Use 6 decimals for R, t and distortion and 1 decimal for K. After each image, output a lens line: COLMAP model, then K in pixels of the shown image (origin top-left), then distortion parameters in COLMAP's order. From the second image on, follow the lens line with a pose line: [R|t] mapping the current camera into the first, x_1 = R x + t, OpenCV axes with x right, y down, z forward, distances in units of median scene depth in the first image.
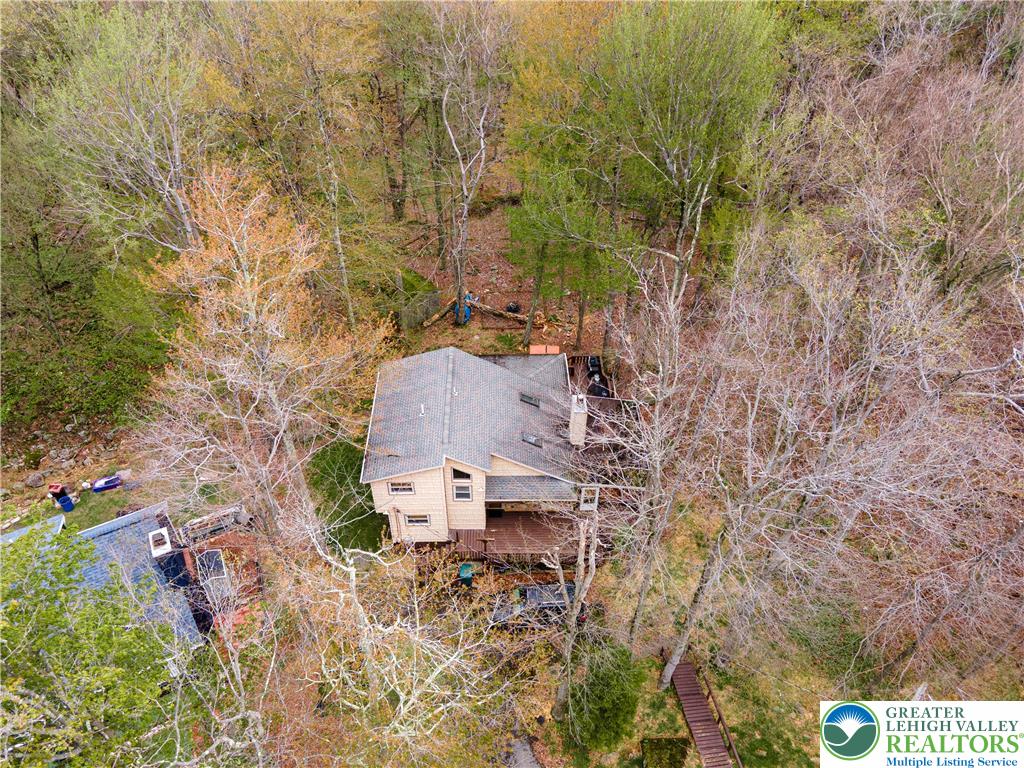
lens RADIAL K [[747.3, 0, 504.2], [0, 747.3, 381.3], [0, 0, 1]] dist [0.042208, 0.005715]
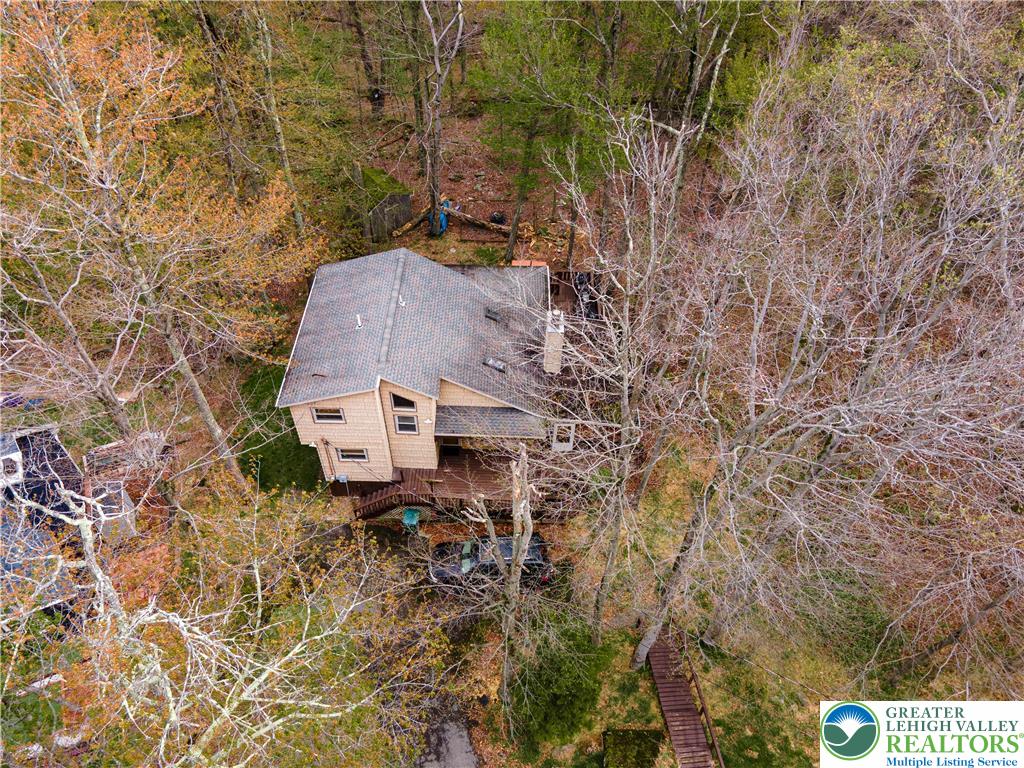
lens RADIAL K [[747.3, 0, 504.2], [0, 747.3, 381.3], [0, 0, 1]] dist [0.042208, 0.005715]
pose [[0.999180, 0.033667, -0.022496, 0.072728], [-0.031889, 0.996659, 0.075191, 0.038983], [0.024953, -0.074412, 0.996915, 0.197587]]
